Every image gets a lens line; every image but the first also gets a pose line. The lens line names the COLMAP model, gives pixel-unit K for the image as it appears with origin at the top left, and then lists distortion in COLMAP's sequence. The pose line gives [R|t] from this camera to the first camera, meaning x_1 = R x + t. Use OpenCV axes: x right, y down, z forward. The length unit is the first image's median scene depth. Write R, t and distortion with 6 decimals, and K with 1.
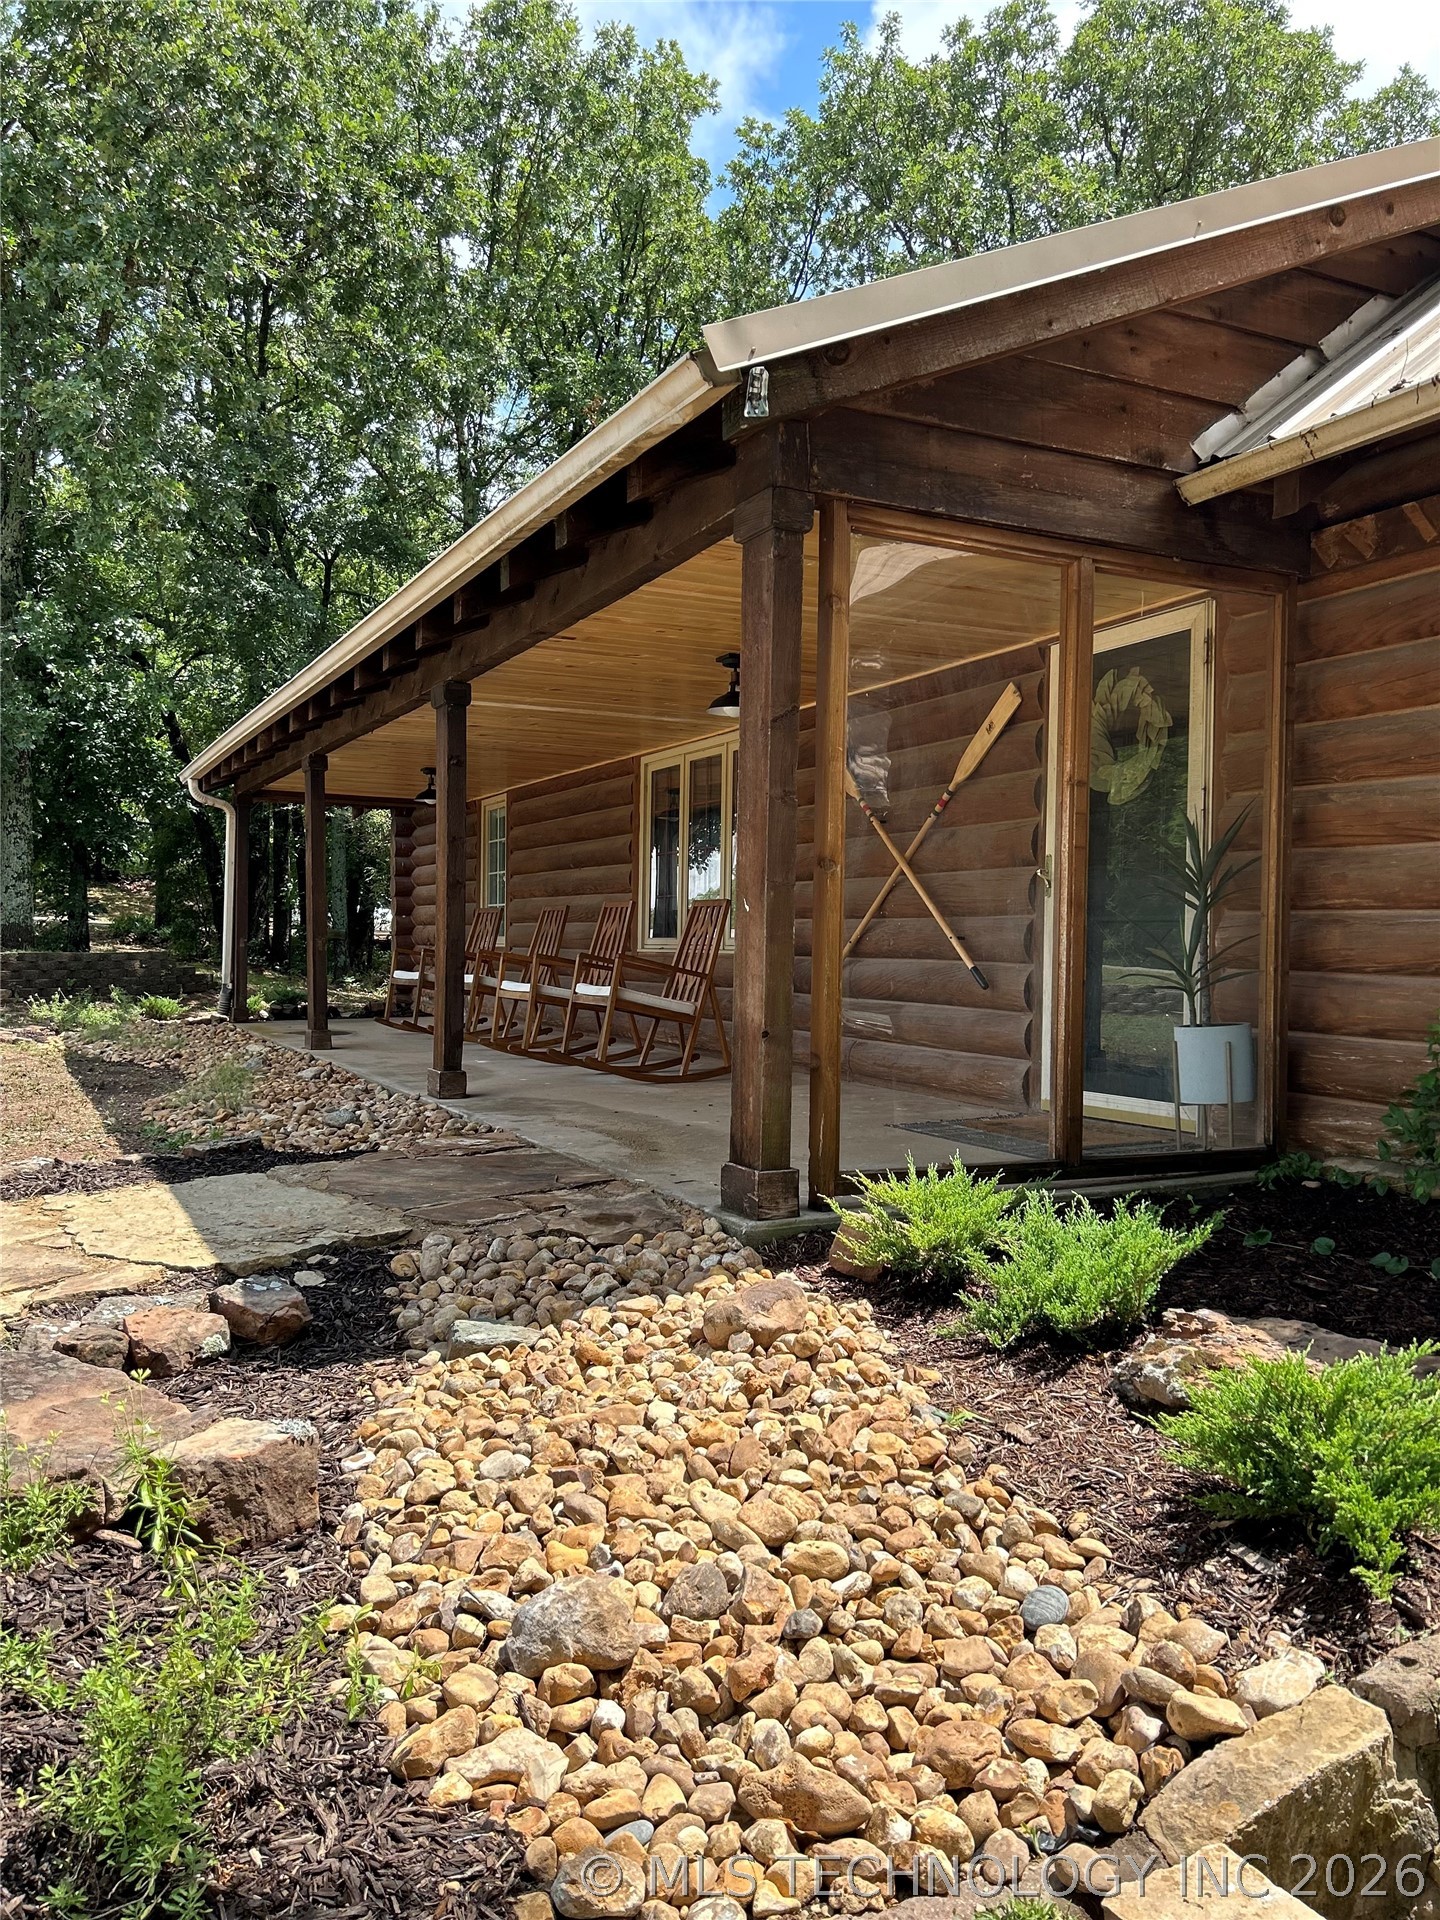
lens RADIAL K [[1469.1, 0, 720.0], [0, 1469.1, 960.0], [0, 0, 1]] dist [0.002467, 0.001702]
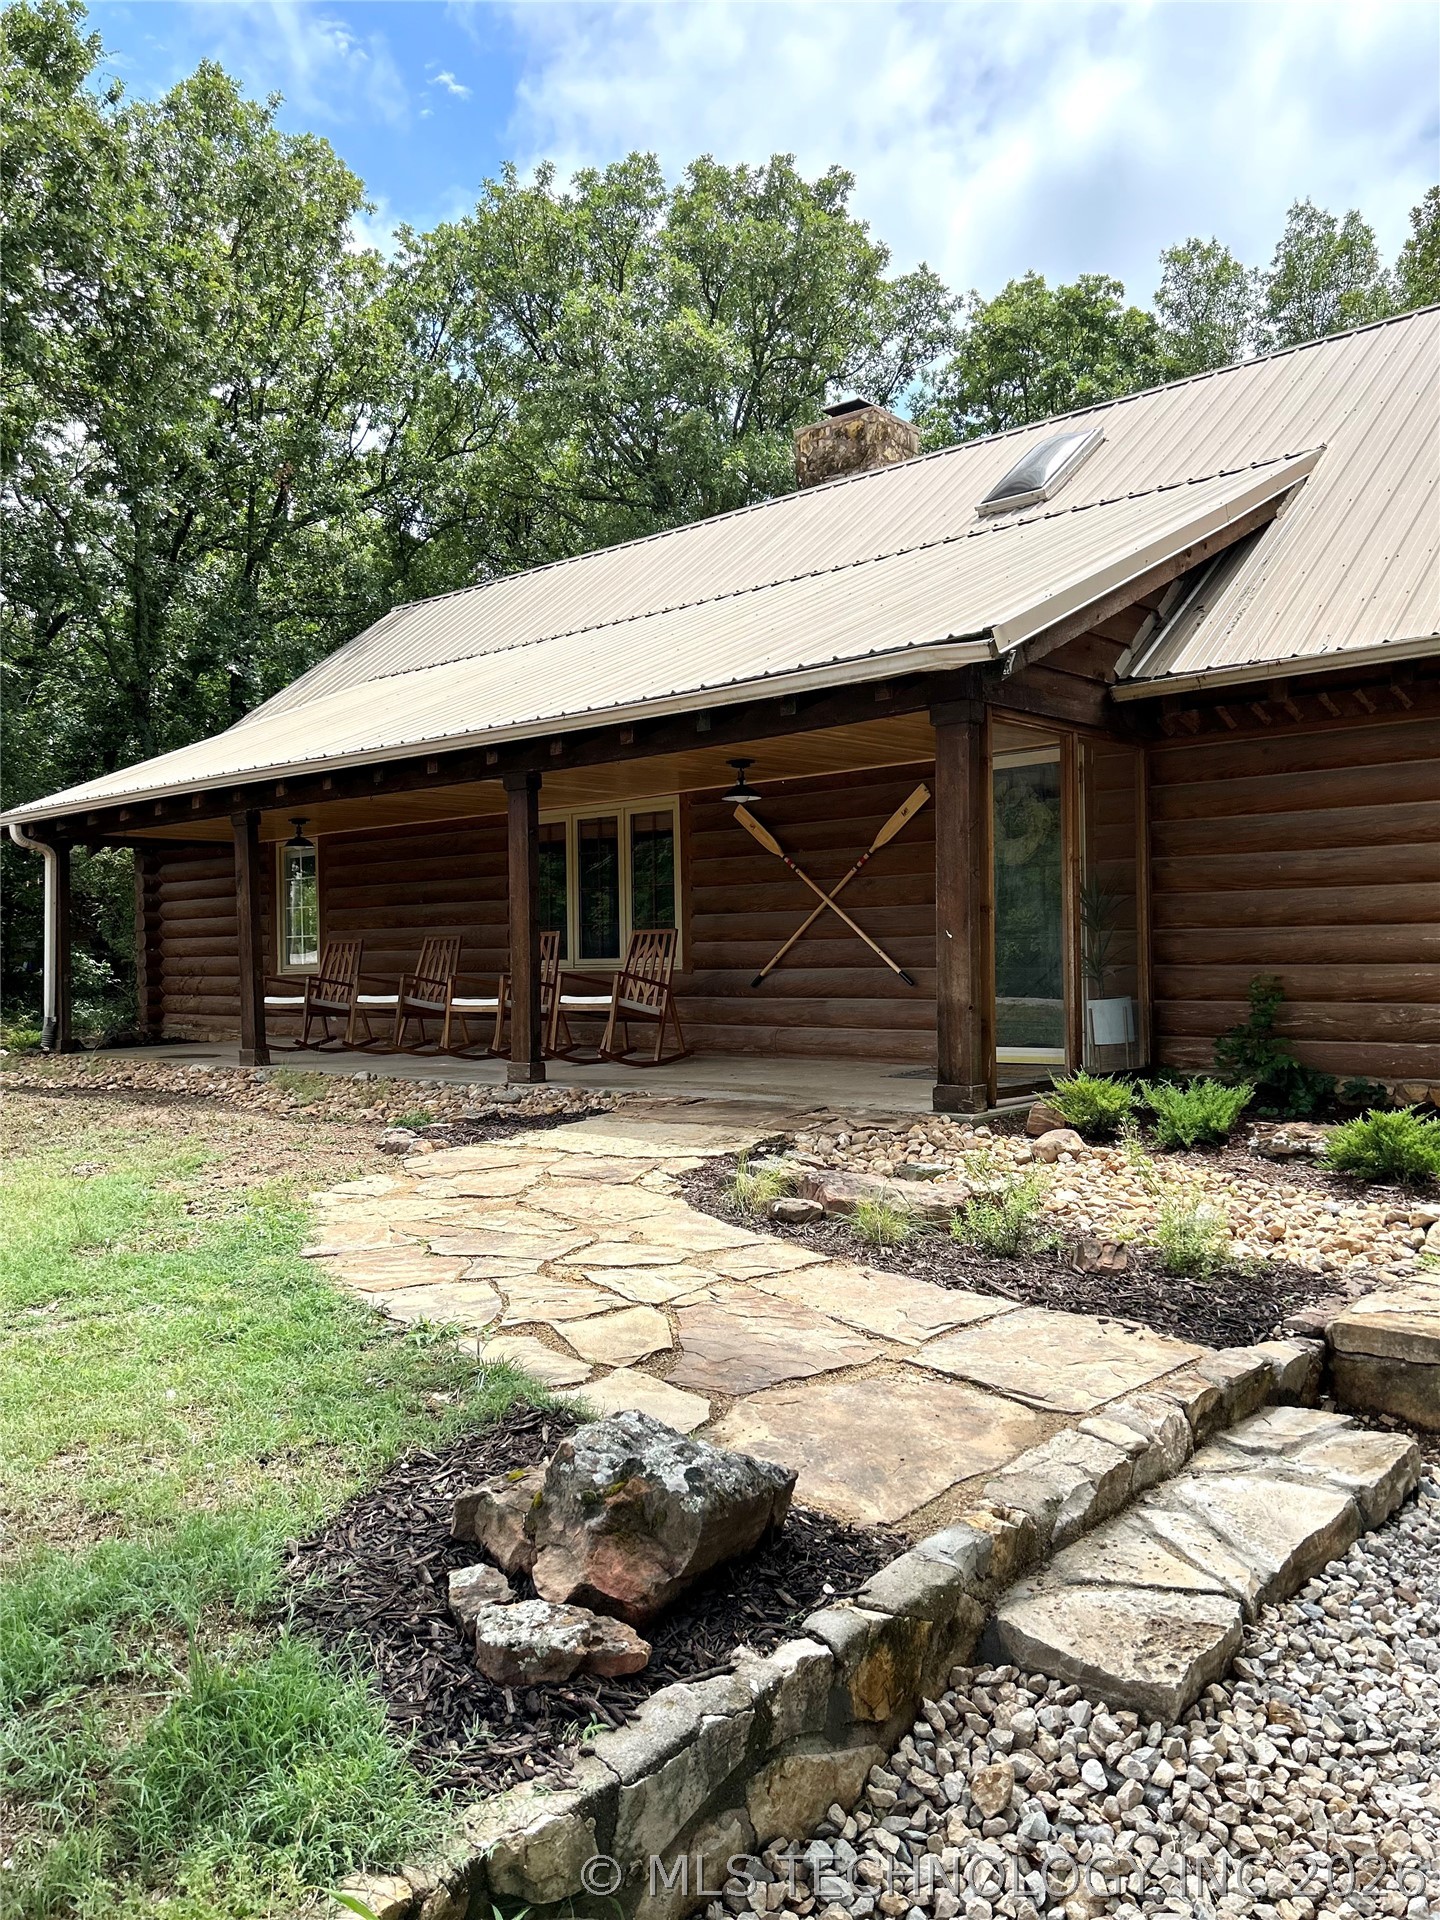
lens RADIAL K [[1469.1, 0, 720.0], [0, 1469.1, 960.0], [0, 0, 1]] dist [0.002467, 0.001702]
pose [[0.927603, -0.032534, 0.372149, -0.549548], [0.036760, 0.999315, -0.004264, -0.007195], [-0.371756, 0.017636, 0.928163, -0.316879]]
